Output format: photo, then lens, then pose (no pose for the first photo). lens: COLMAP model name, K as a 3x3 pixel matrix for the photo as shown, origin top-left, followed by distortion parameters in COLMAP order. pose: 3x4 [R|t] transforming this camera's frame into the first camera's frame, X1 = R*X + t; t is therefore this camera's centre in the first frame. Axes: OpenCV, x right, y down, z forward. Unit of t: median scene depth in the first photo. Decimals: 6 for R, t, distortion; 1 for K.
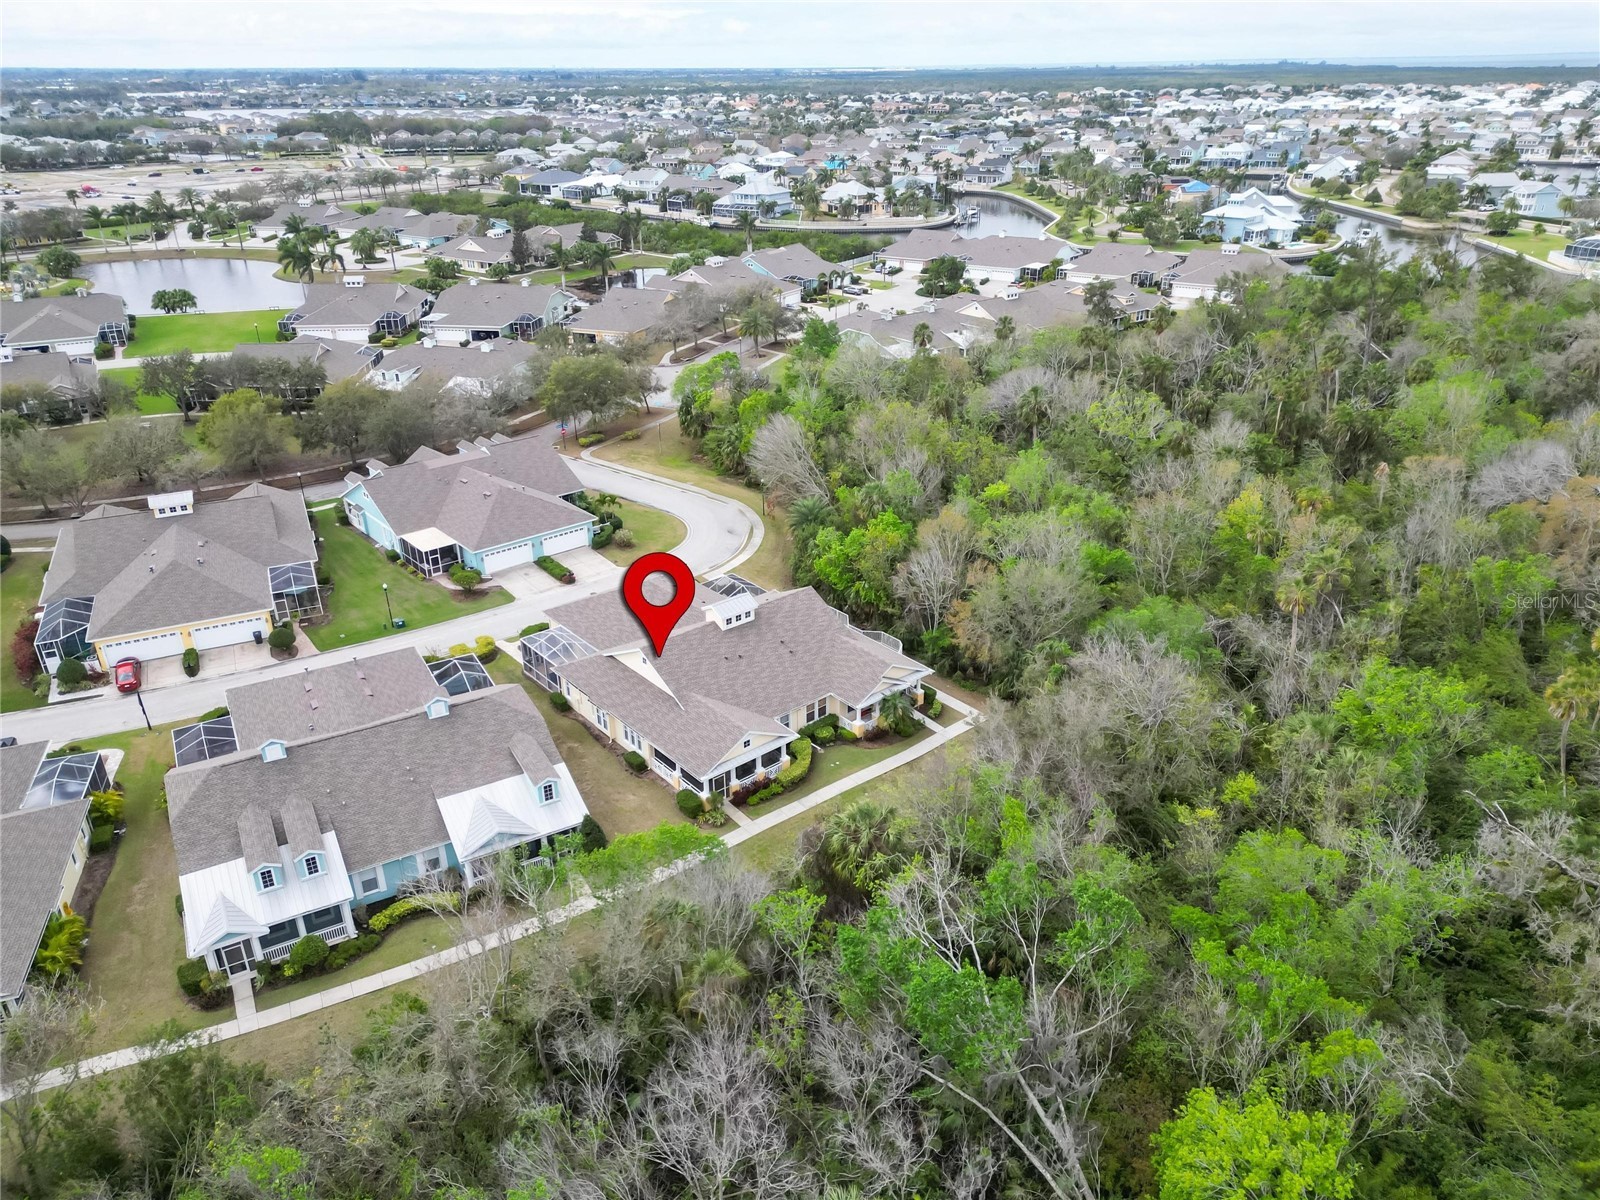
lens RADIAL K [[1120.7, 0, 803.6], [0, 1120.7, 584.0], [0, 0, 1]] dist [0.112541, -0.119356]
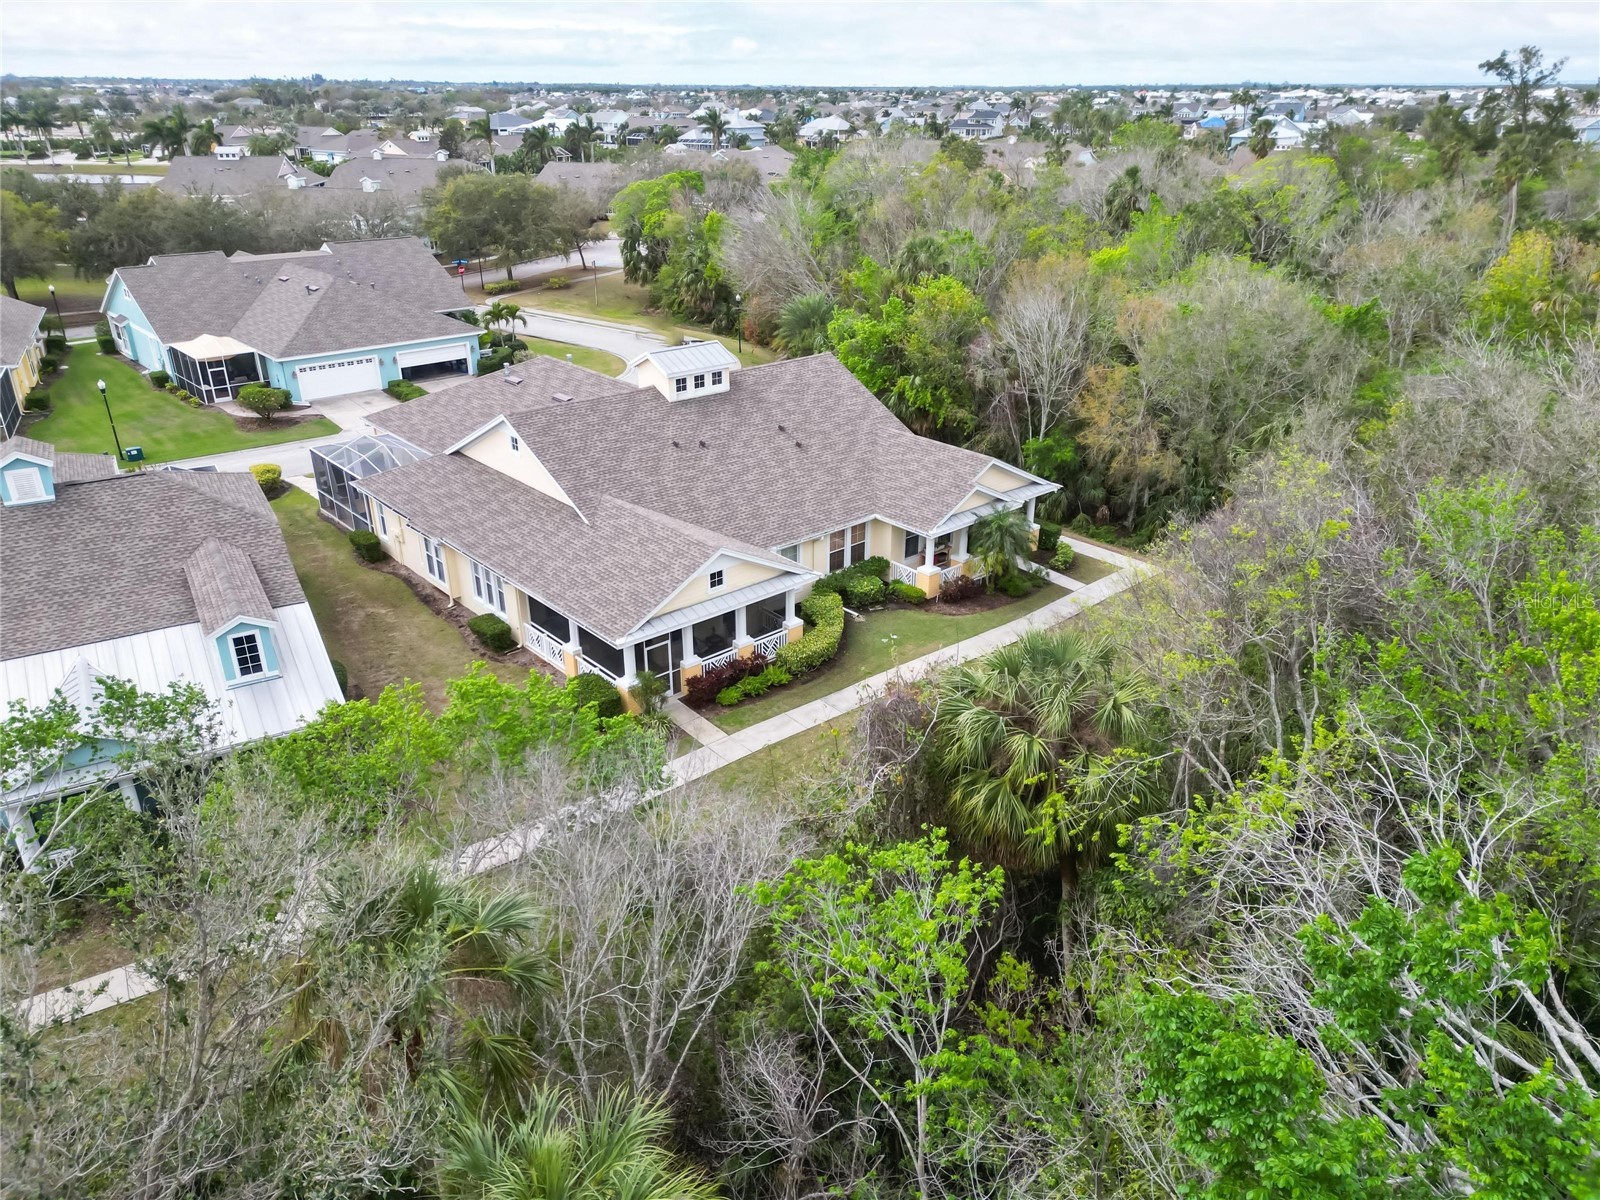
lens RADIAL K [[1117.9, 0, 800.0], [0, 1117.9, 600.0], [0, 0, 1]] dist [0.085201, -0.089214]
pose [[0.999708, -0.002168, 0.024082, -0.023749], [0.002212, 0.999996, -0.001793, 0.136770], [-0.024078, 0.001846, 0.999708, 0.471686]]
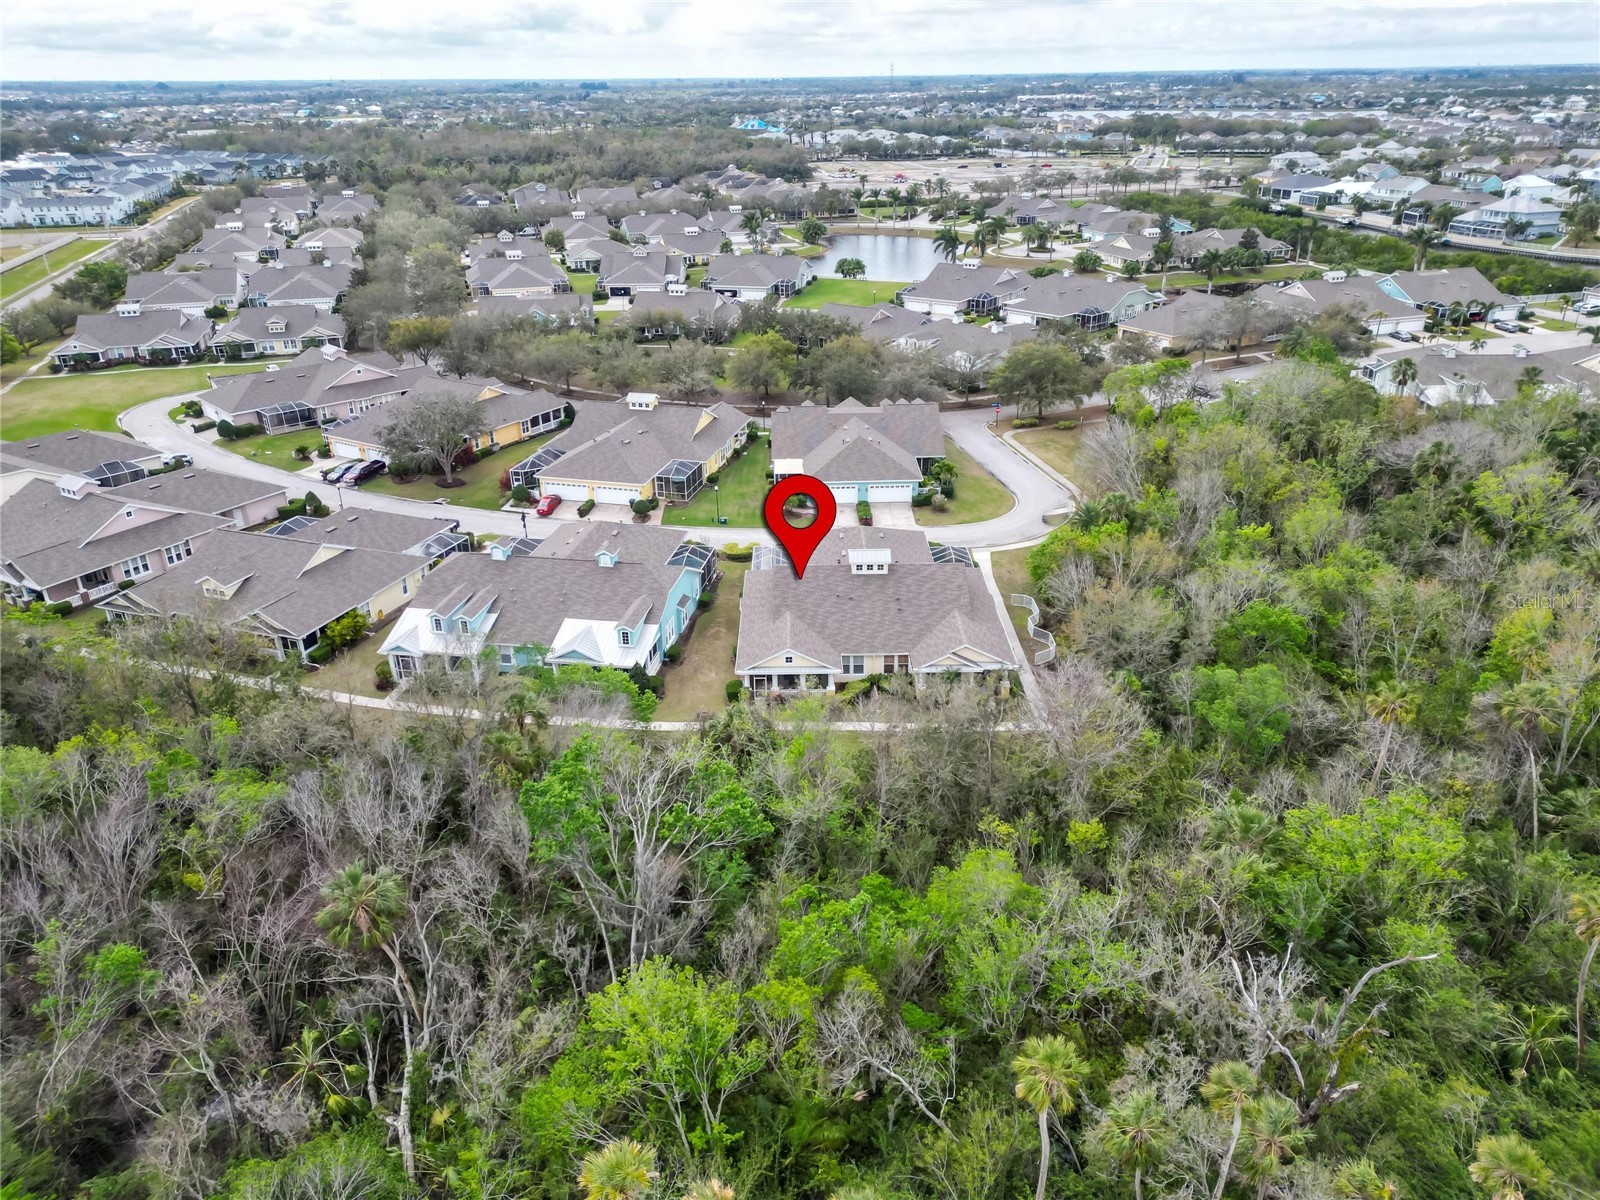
lens RADIAL K [[1117.9, 0, 800.0], [0, 1117.9, 600.0], [0, 0, 1]] dist [0.085201, -0.089214]
pose [[0.769868, 0.270255, -0.578157, 0.547924], [-0.262593, 0.959815, 0.098992, -0.030964], [0.581678, 0.075609, 0.809898, 0.060136]]
